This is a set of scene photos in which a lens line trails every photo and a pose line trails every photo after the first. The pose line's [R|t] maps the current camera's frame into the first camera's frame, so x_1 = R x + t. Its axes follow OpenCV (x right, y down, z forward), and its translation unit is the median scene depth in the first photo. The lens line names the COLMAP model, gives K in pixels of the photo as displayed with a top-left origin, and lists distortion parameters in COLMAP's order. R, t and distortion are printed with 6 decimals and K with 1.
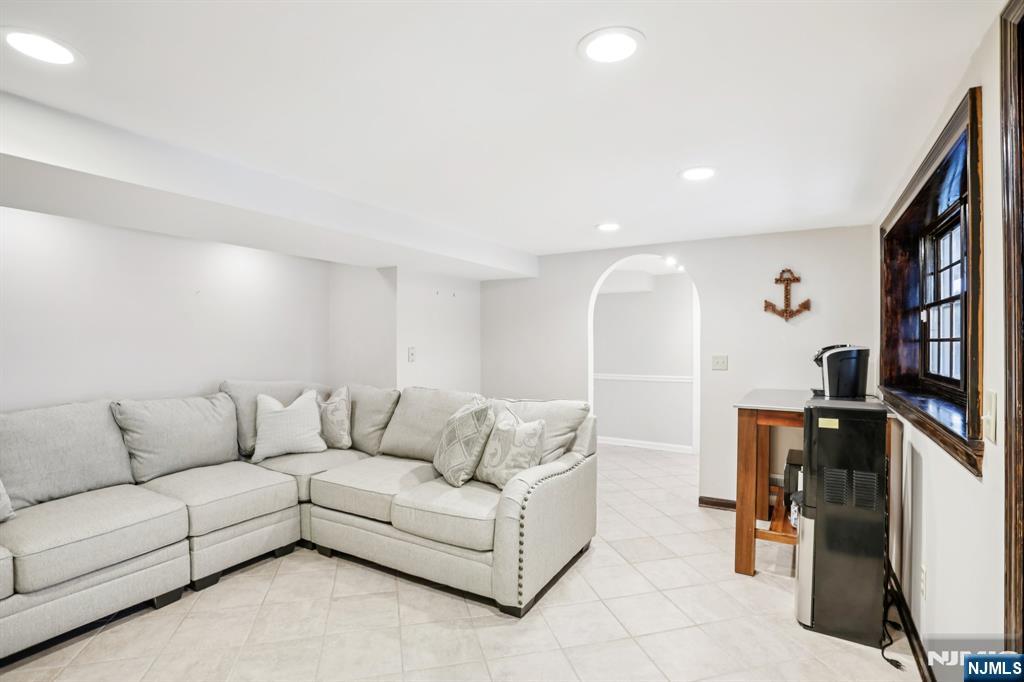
lens RADIAL K [[502.0, 0, 506.5], [0, 502.0, 344.1], [0, 0, 1]] dist [-0.074437, 0.031774]
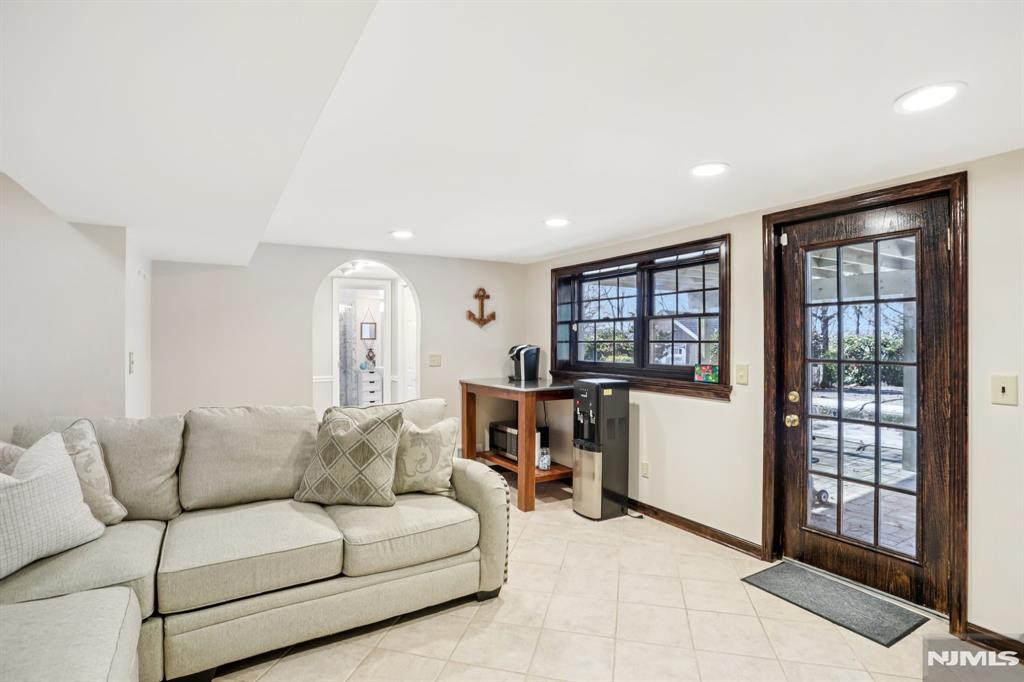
lens RADIAL K [[502.0, 0, 506.5], [0, 502.0, 344.1], [0, 0, 1]] dist [-0.074437, 0.031774]
pose [[0.467356, -0.004089, 0.884060, -0.719835], [0.004361, 0.999988, 0.002319, -0.004506], [-0.884058, 0.002772, 0.467368, 0.364331]]
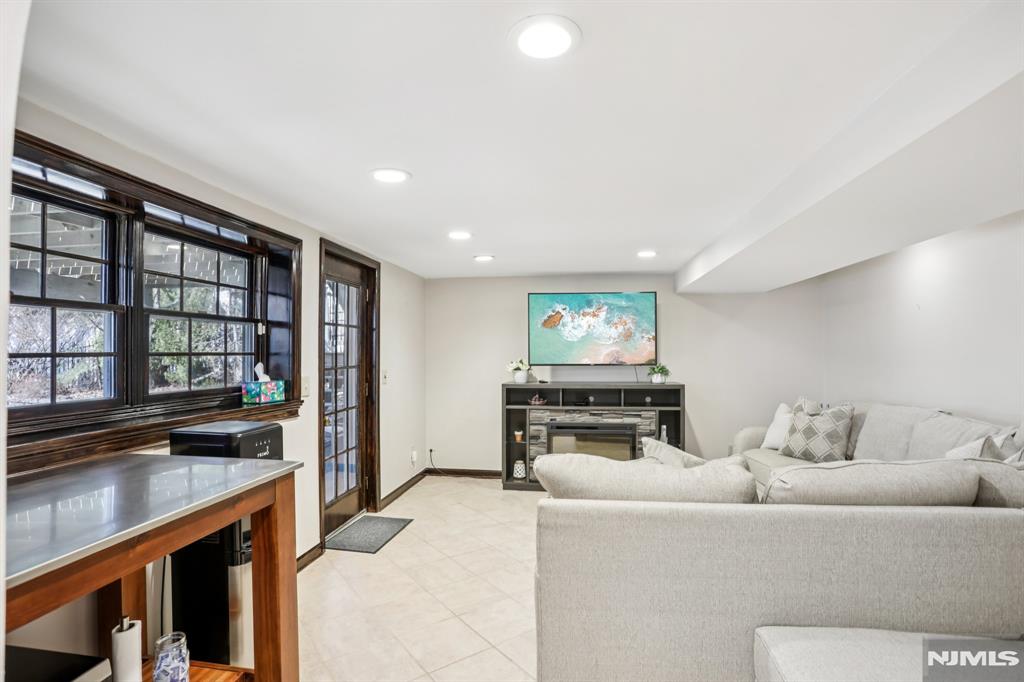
lens RADIAL K [[502.0, 0, 506.5], [0, 502.0, 344.1], [0, 0, 1]] dist [-0.074437, 0.031774]
pose [[-0.925392, -0.002168, -0.379005, 0.421954], [-0.000186, 0.999986, -0.005264, -0.020382], [0.379011, -0.004801, -0.925380, 1.523625]]
